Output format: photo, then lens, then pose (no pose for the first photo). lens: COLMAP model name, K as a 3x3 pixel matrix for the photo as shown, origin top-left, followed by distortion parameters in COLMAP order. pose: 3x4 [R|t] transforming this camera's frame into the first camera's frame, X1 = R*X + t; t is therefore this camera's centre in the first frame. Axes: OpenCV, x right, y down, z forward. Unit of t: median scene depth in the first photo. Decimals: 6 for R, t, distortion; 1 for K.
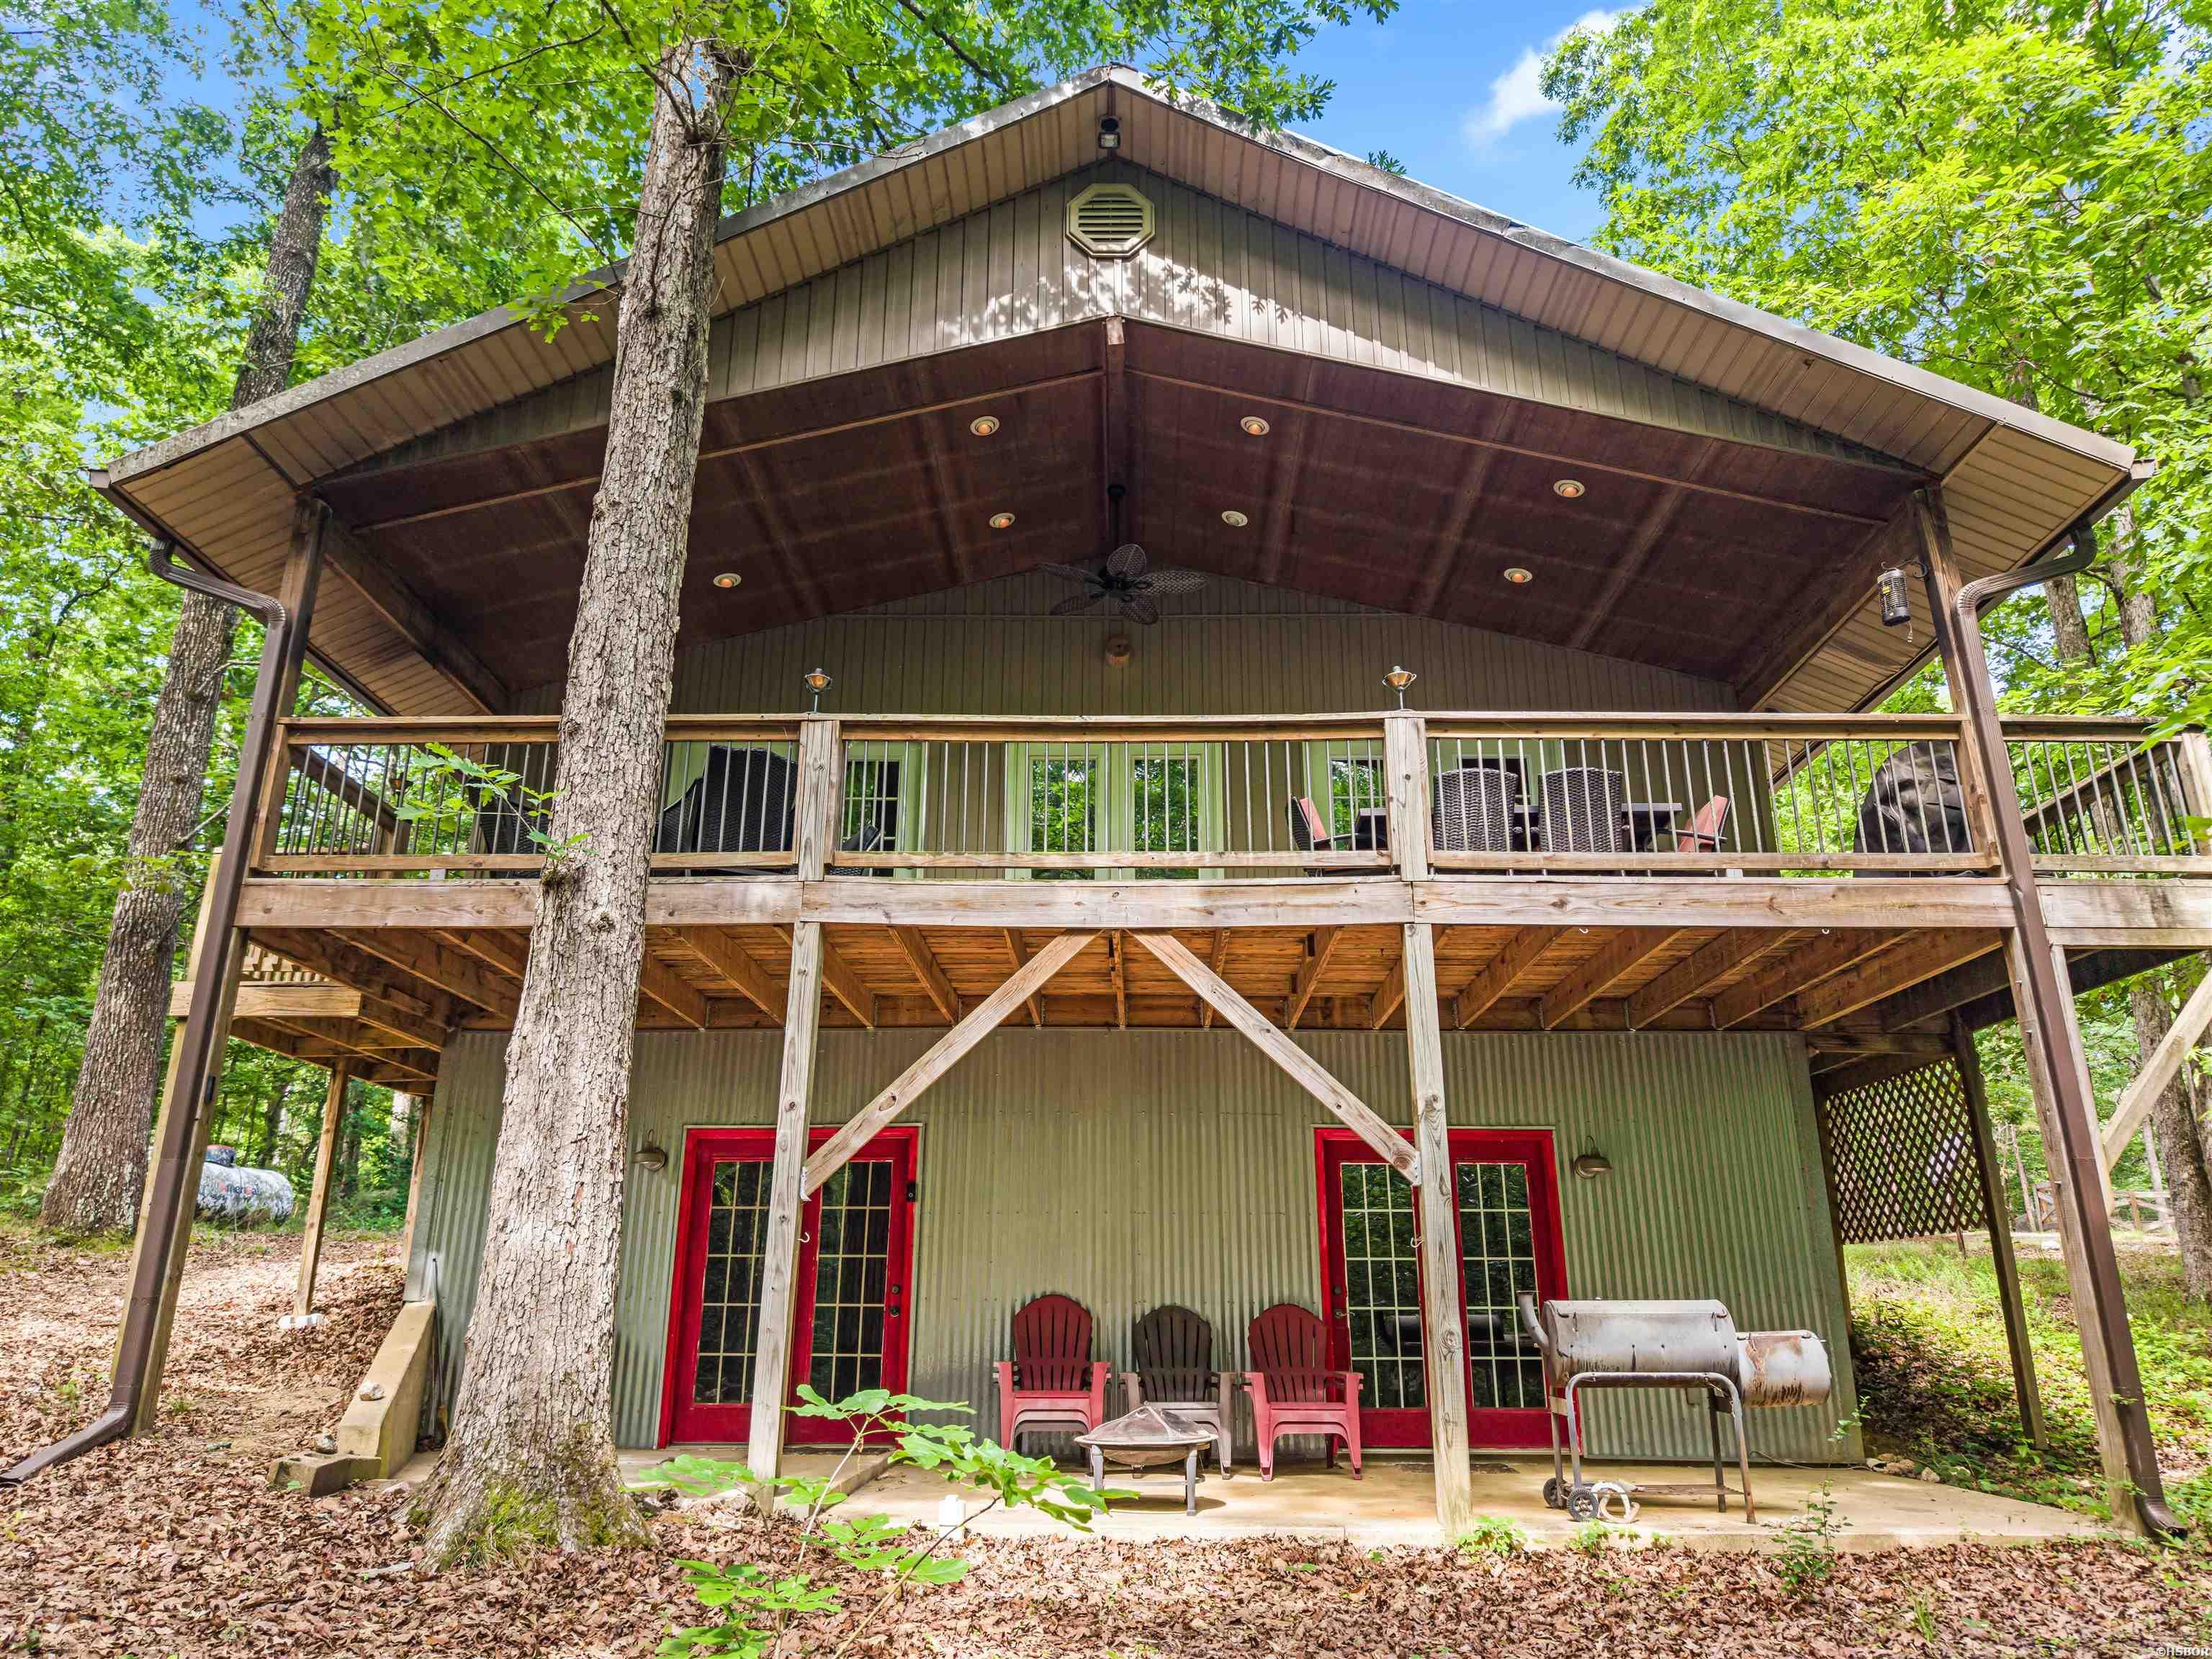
lens RADIAL K [[1483.7, 0, 1102.9], [0, 1483.7, 829.1], [0, 0, 1]] dist [0.017243, -0.015569]
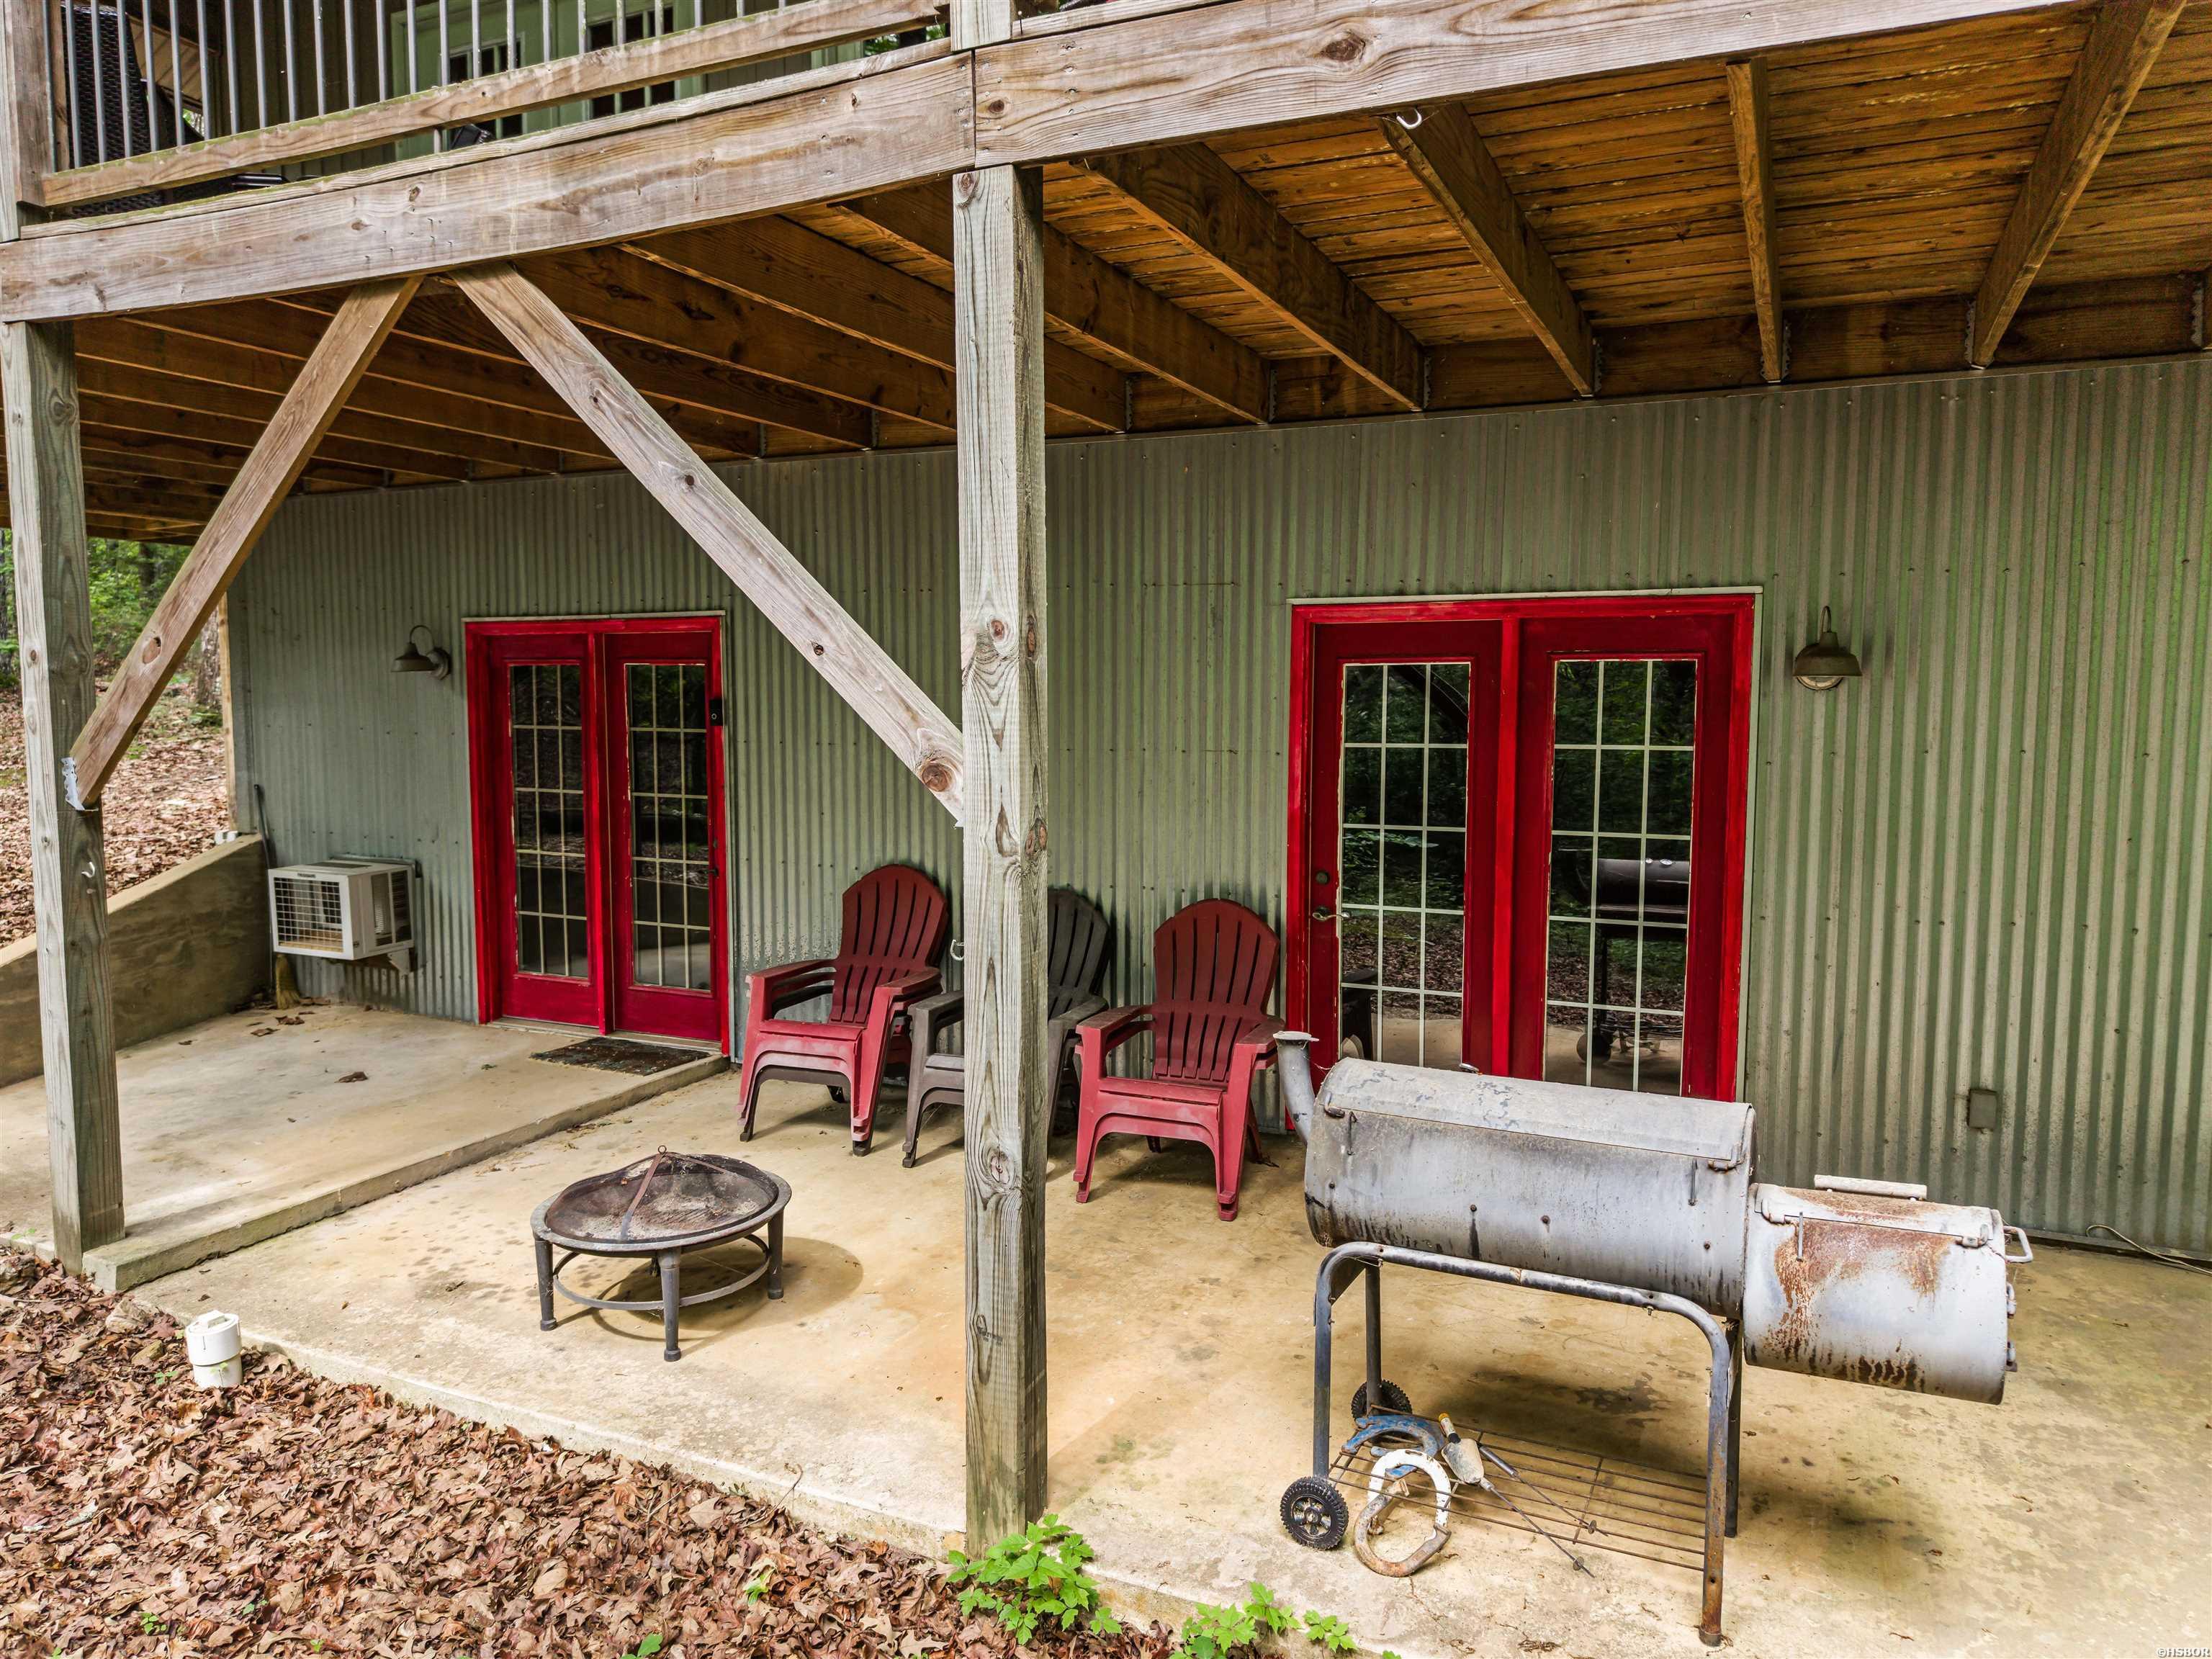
lens RADIAL K [[1483.7, 0, 1108.7], [0, 1483.7, 830.7], [0, 0, 1]] dist [0.017243, -0.015569]
pose [[0.917530, 0.035712, -0.396060, 0.396375], [0.127830, 0.916613, 0.378787, 0.078095], [0.376561, -0.398177, 0.836455, 0.618666]]
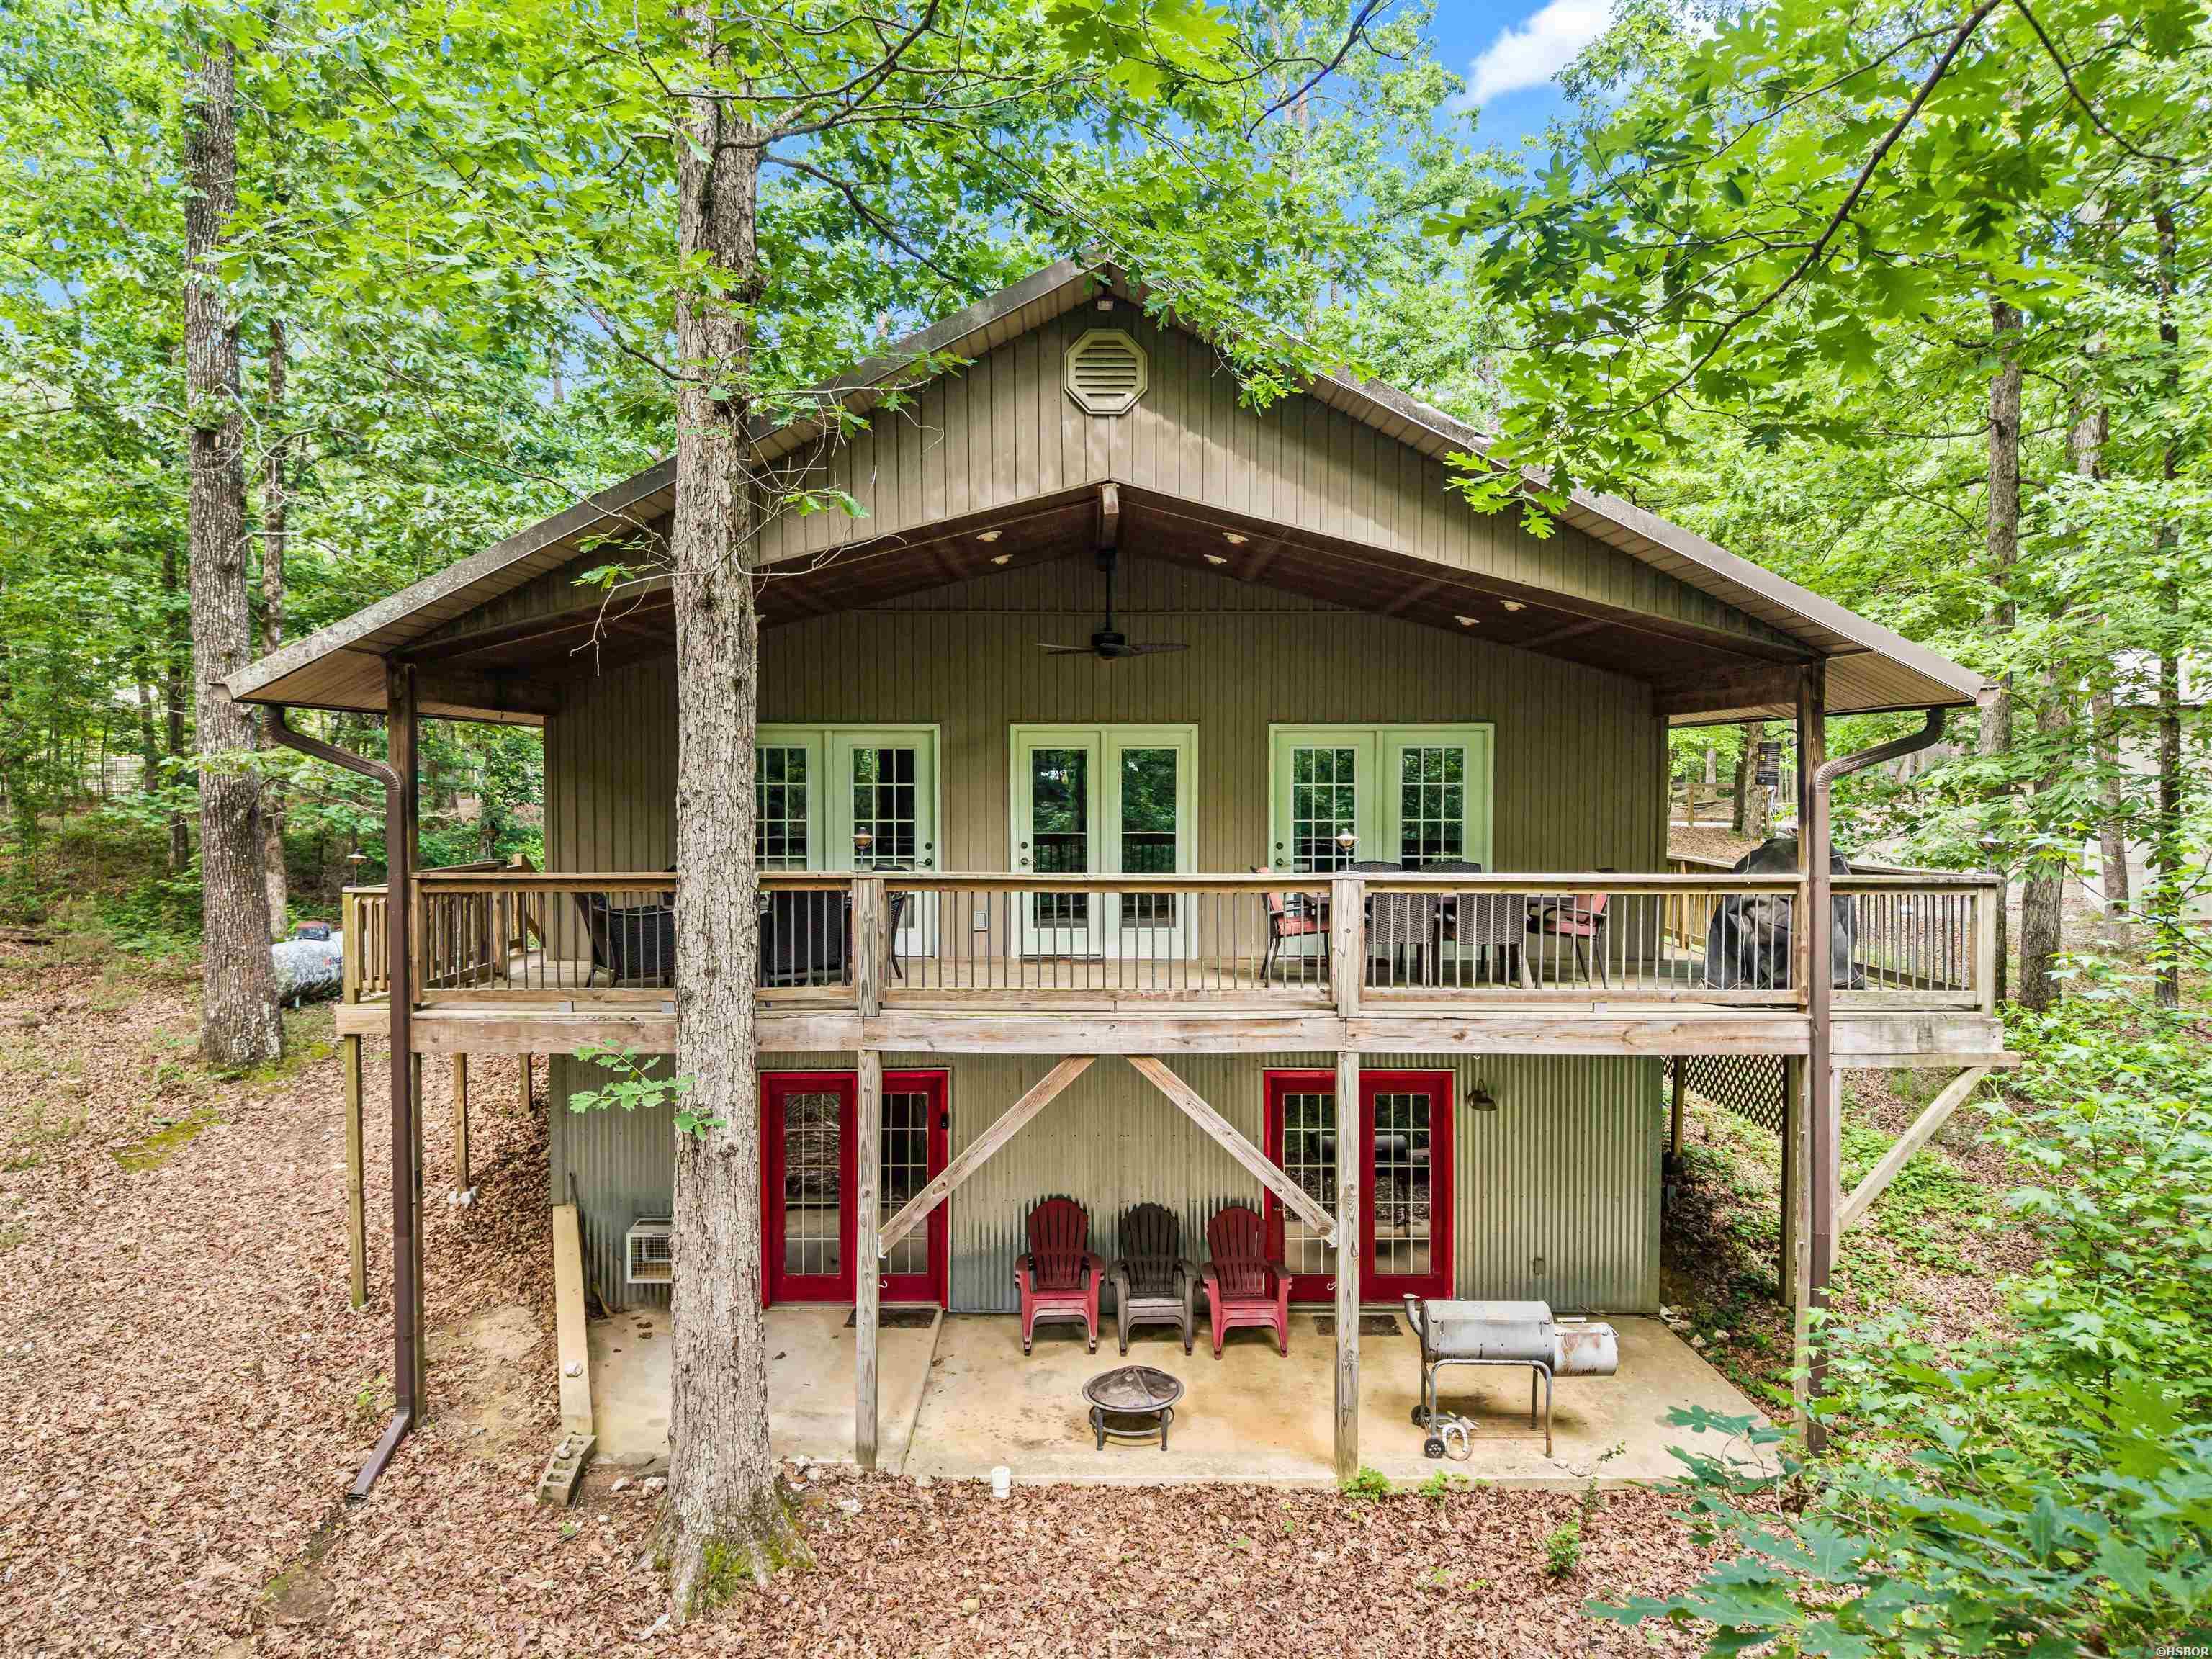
lens RADIAL K [[1483.7, 0, 1102.5], [0, 1483.7, 825.3], [0, 0, 1]] dist [0.017243, -0.015569]
pose [[0.999749, -0.005714, 0.021669, -0.026034], [-0.002270, 0.936152, 0.351588, -0.563856], [-0.022294, -0.351549, 0.935904, -0.122670]]
